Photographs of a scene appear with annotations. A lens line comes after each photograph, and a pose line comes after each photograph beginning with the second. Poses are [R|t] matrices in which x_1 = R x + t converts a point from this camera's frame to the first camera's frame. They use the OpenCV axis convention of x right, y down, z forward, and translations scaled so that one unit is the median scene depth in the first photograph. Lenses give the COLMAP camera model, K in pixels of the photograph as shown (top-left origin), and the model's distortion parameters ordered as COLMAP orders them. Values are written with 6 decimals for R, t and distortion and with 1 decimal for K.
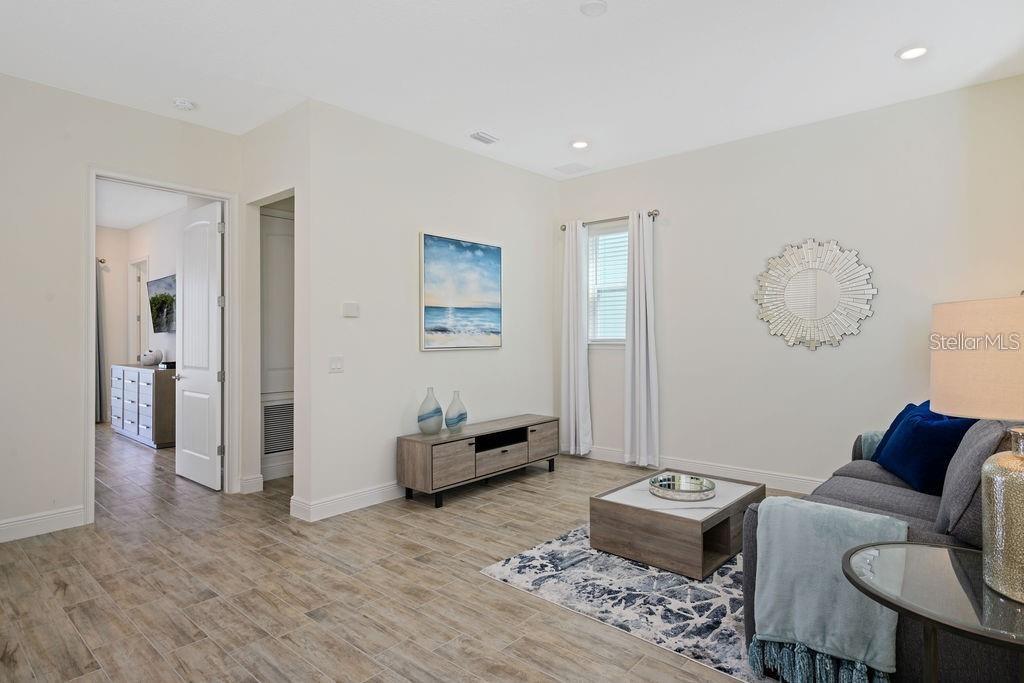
lens RADIAL K [[560.5, 0, 511.0], [0, 560.5, 336.9], [0, 0, 1]] dist [0.007342, 0.000421]
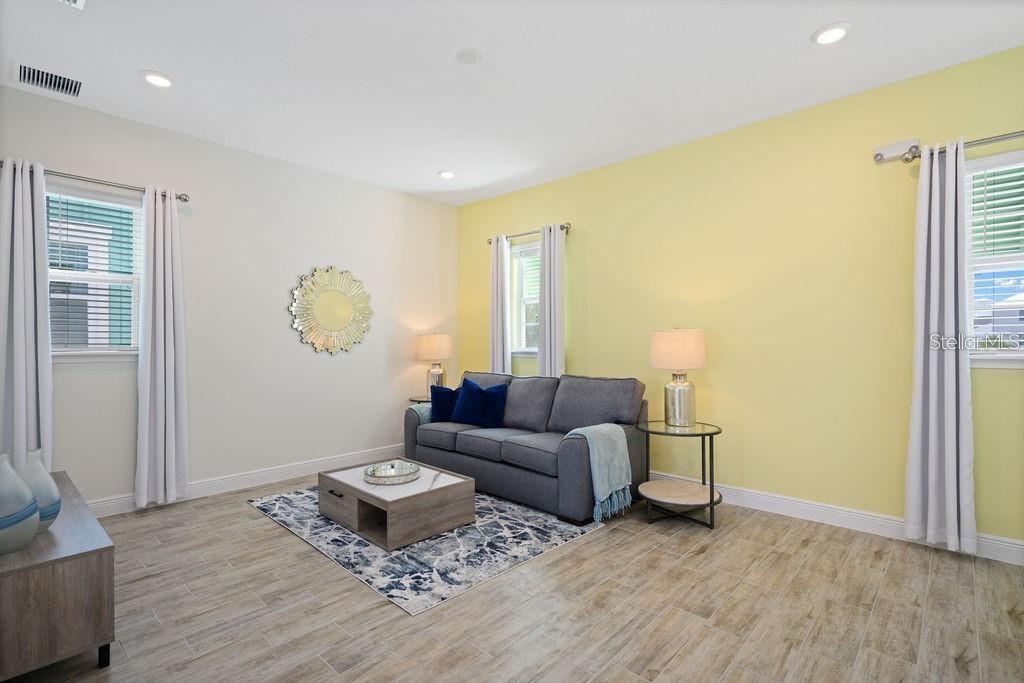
lens RADIAL K [[496.8, 0, 511.0], [0, 496.8, 346.9], [0, 0, 1]] dist [0.007764, -0.000213]
pose [[0.002371, 0.003116, 0.999992, -0.839724], [-0.001094, 0.999995, -0.003113, 0.011776], [-0.999997, -0.001087, 0.002374, 0.873123]]
